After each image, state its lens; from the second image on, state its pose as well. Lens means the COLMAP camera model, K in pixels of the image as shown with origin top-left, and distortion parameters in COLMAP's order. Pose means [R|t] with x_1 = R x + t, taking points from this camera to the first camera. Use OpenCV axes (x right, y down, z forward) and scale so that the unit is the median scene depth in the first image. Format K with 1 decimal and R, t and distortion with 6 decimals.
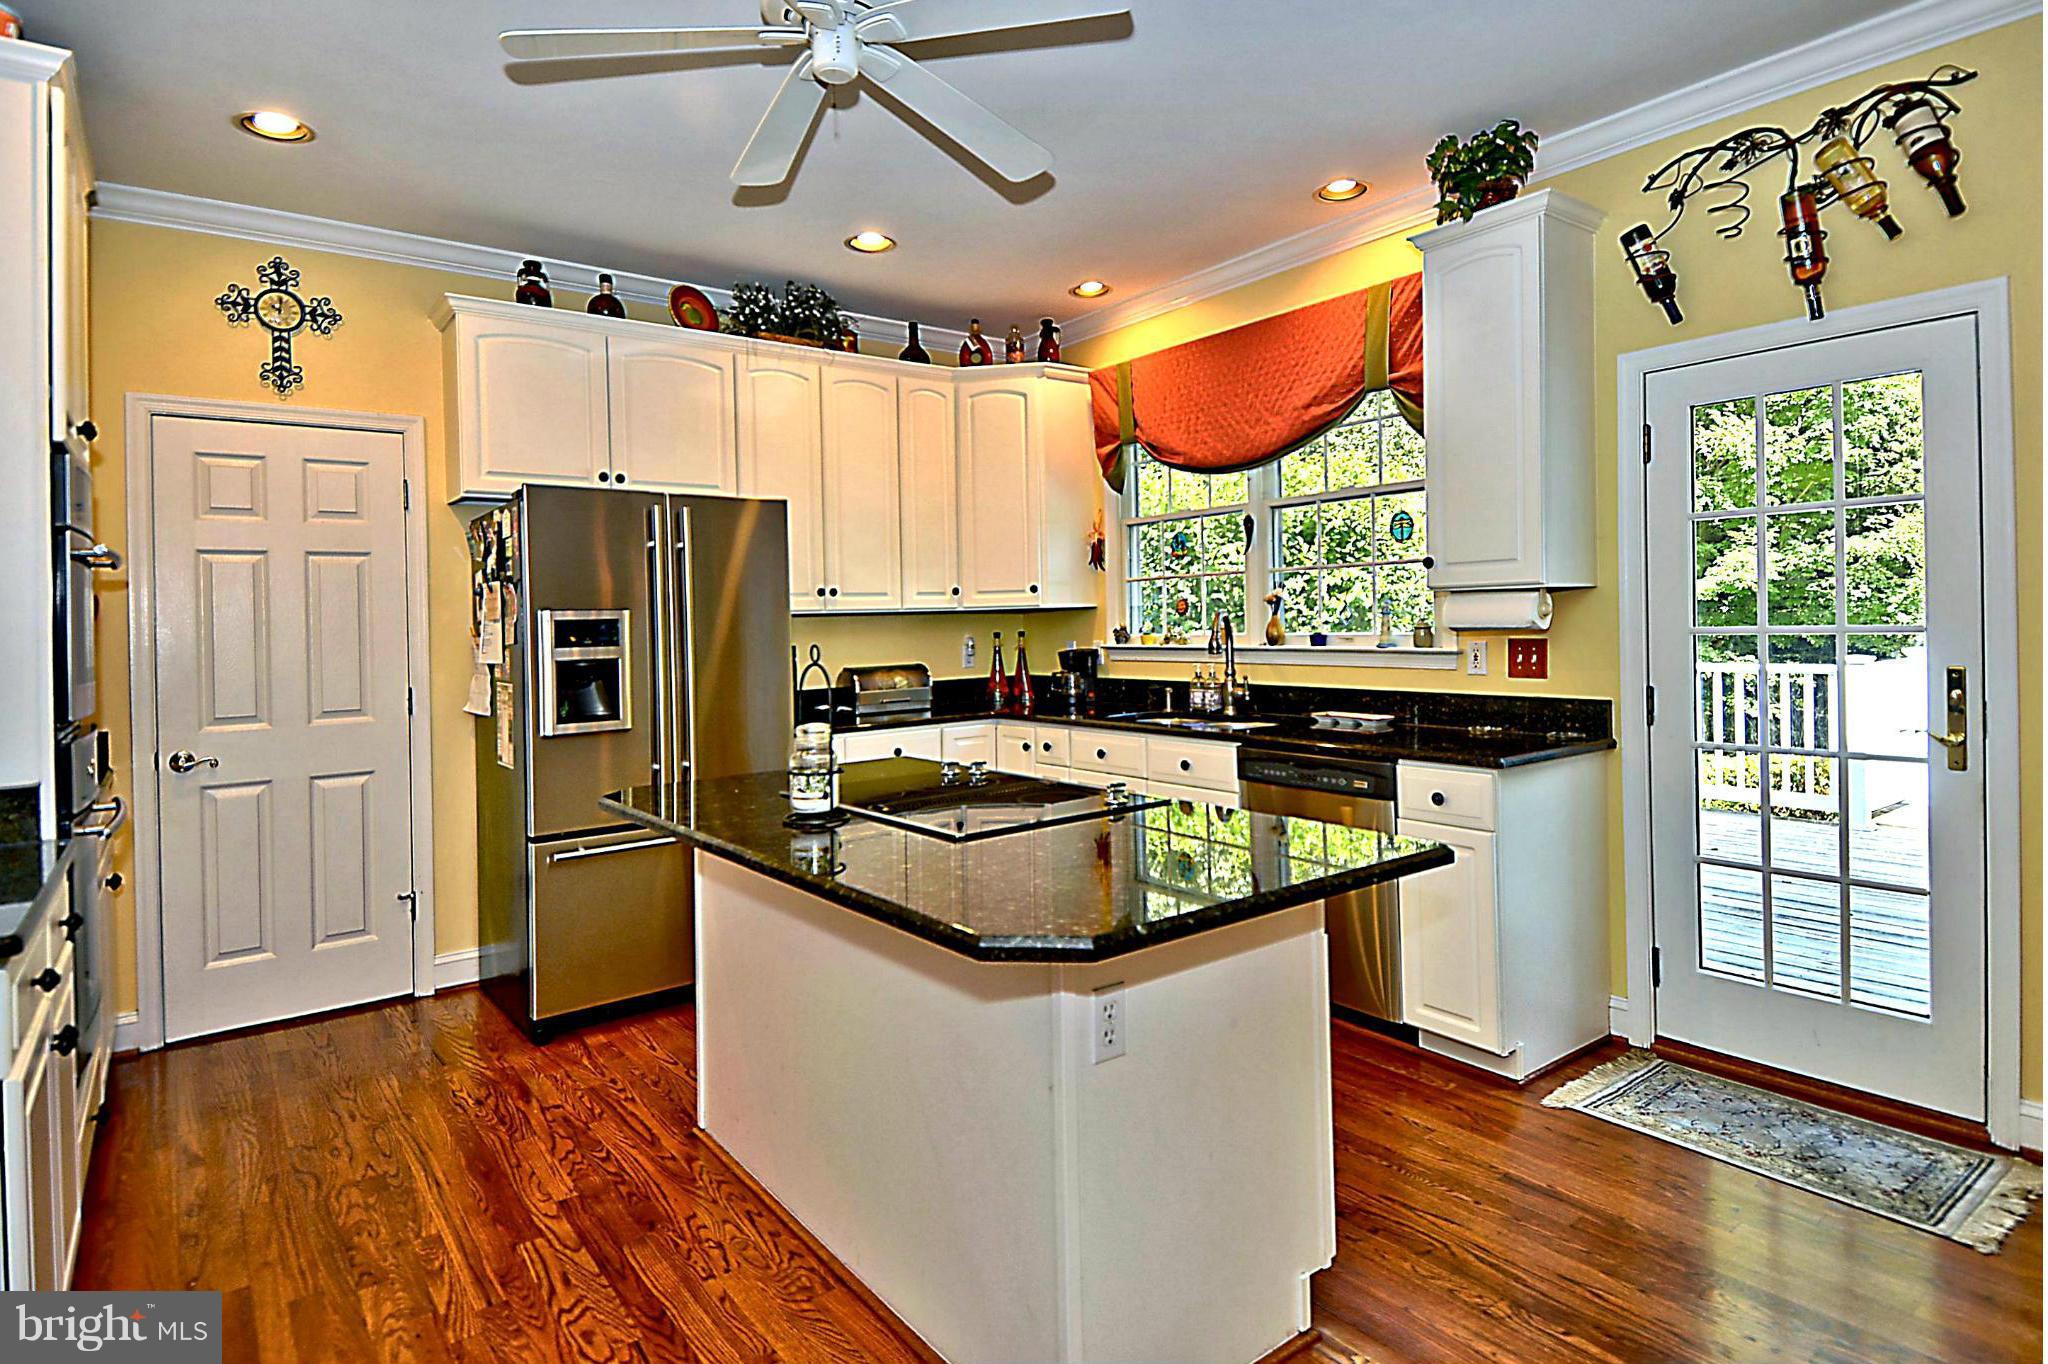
lens RADIAL K [[1060.1, 0, 1041.9], [0, 1060.1, 652.3], [0, 0, 1]] dist [0.074819, -0.061671]
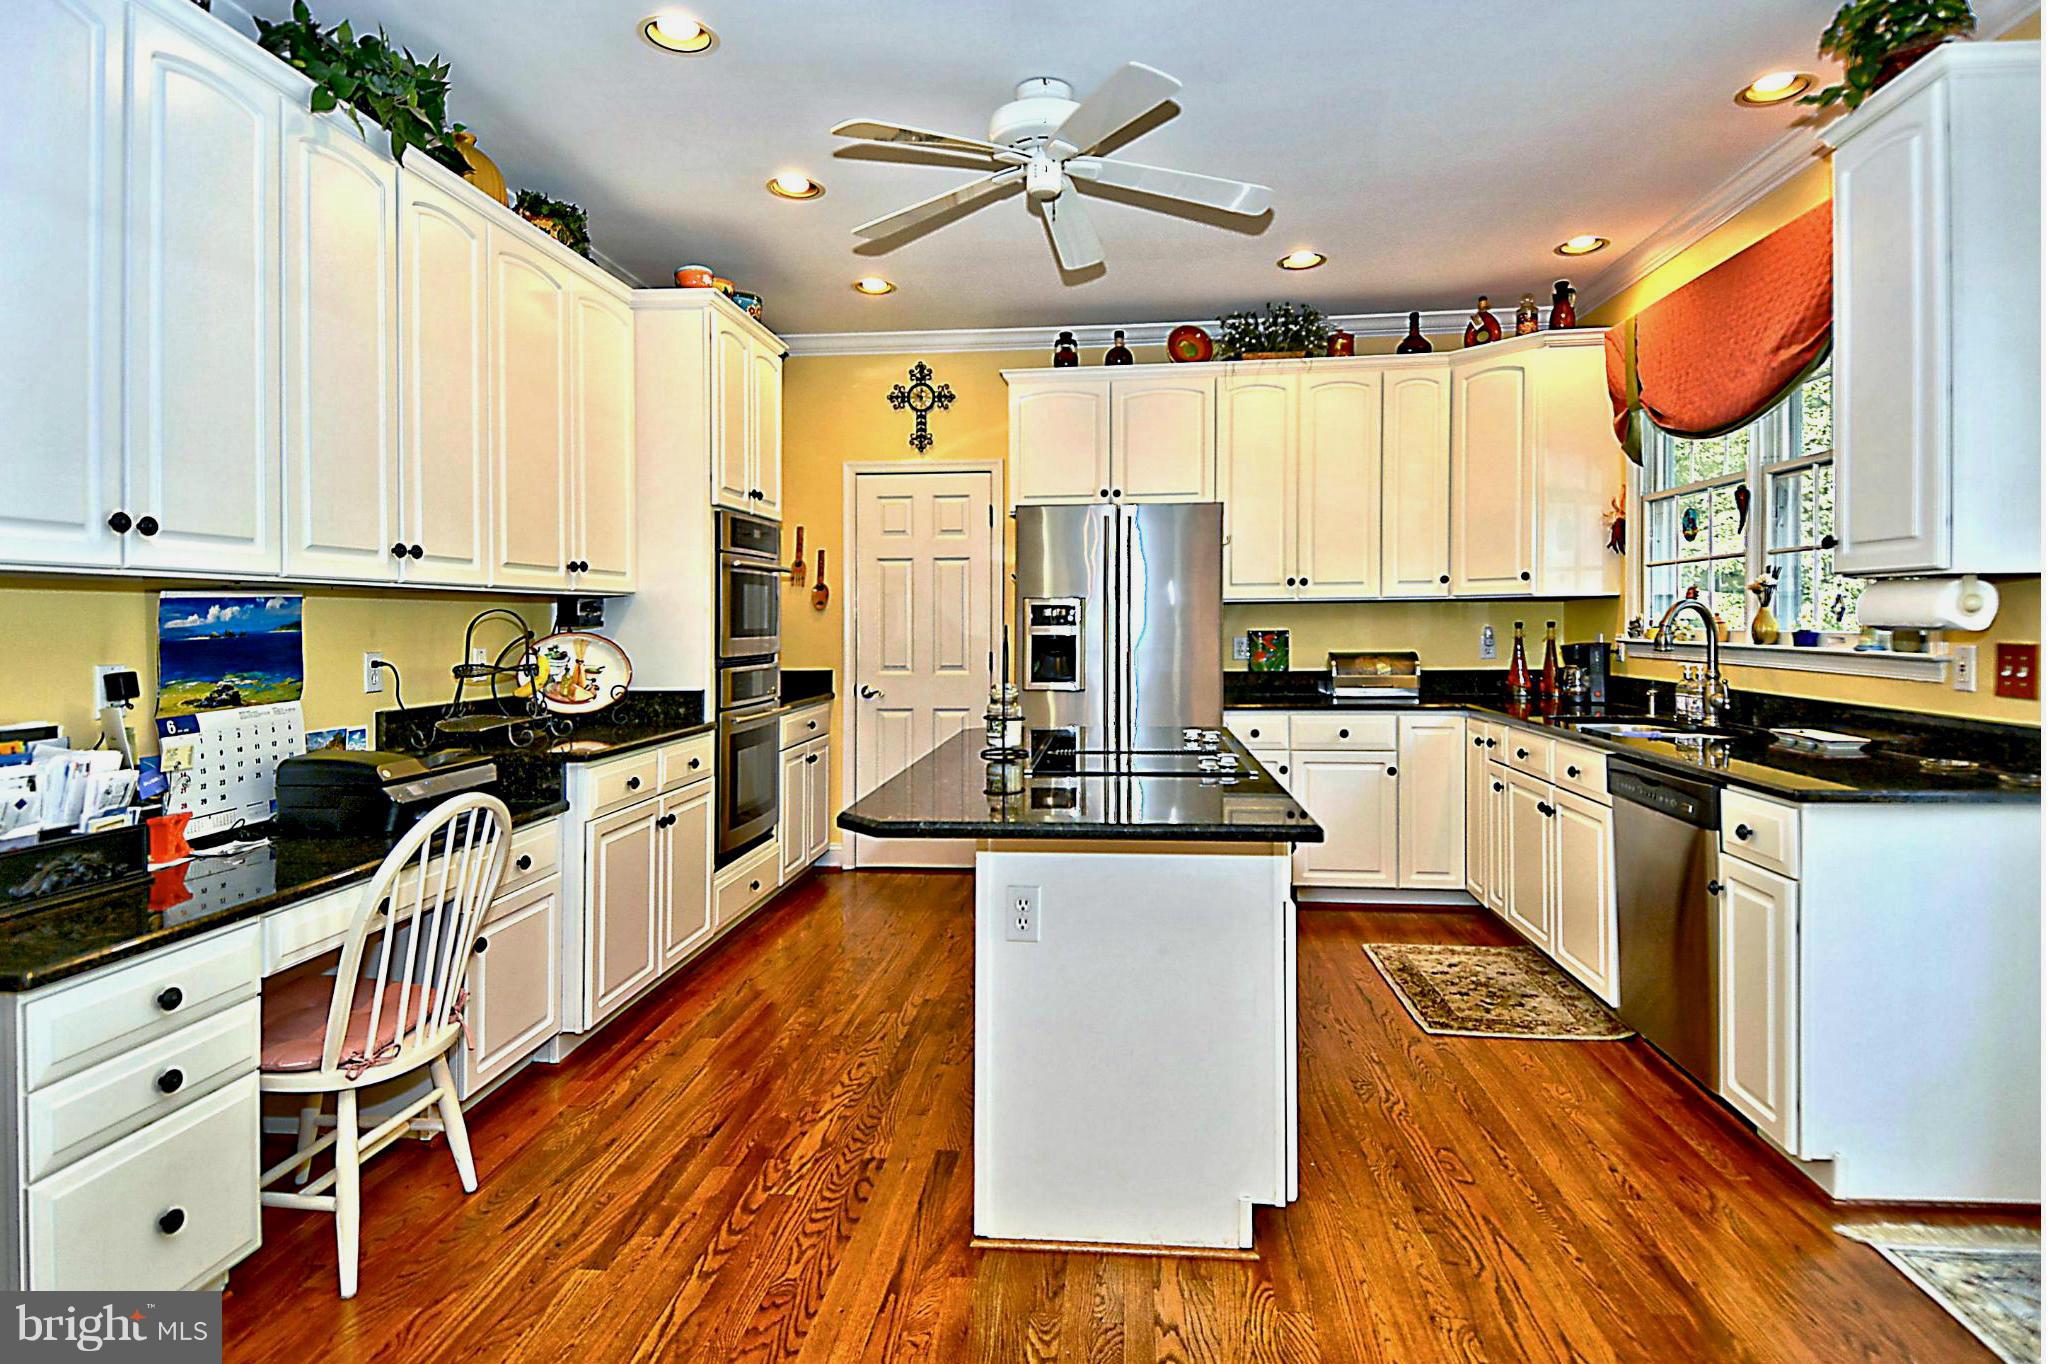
lens RADIAL K [[1060.1, 0, 1041.9], [0, 1060.1, 652.3], [0, 0, 1]] dist [0.074819, -0.061671]
pose [[0.739577, 0.039826, -0.671892, 0.381740], [-0.031323, 0.999203, 0.024749, -0.003498], [0.672342, 0.002742, 0.740235, 0.016741]]
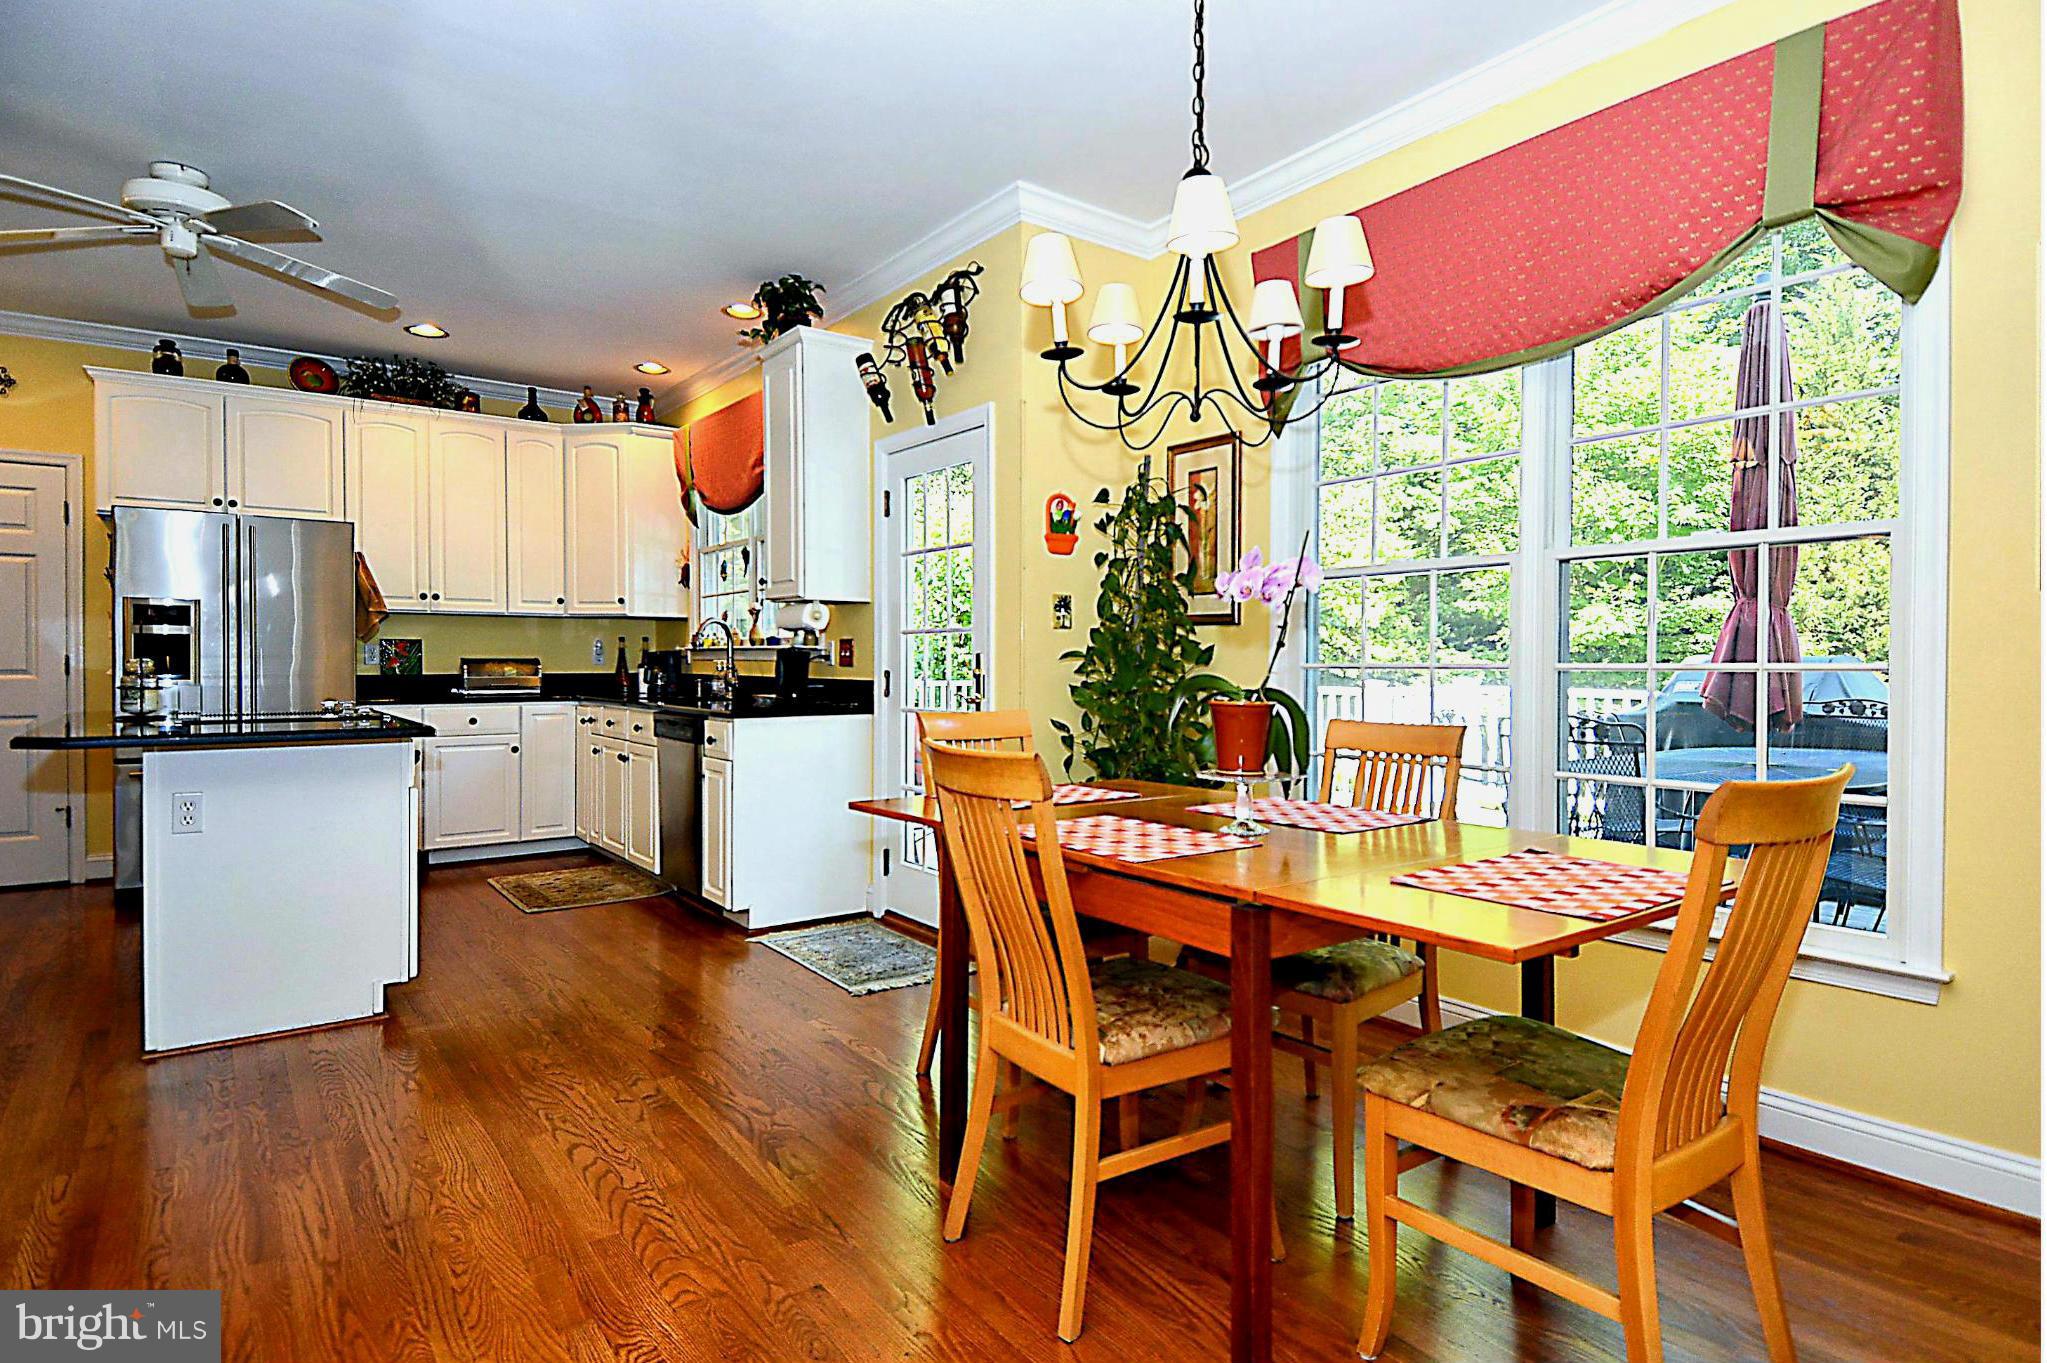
lens RADIAL K [[1056.5, 0, 1049.9], [0, 1056.5, 679.3], [0, 0, 1]] dist [0.059667, -0.042605]
pose [[0.999589, 0.026194, 0.011640, 0.594185], [-0.026039, 0.999572, -0.013332, 0.045416], [-0.011984, 0.013024, 0.999843, -0.332459]]
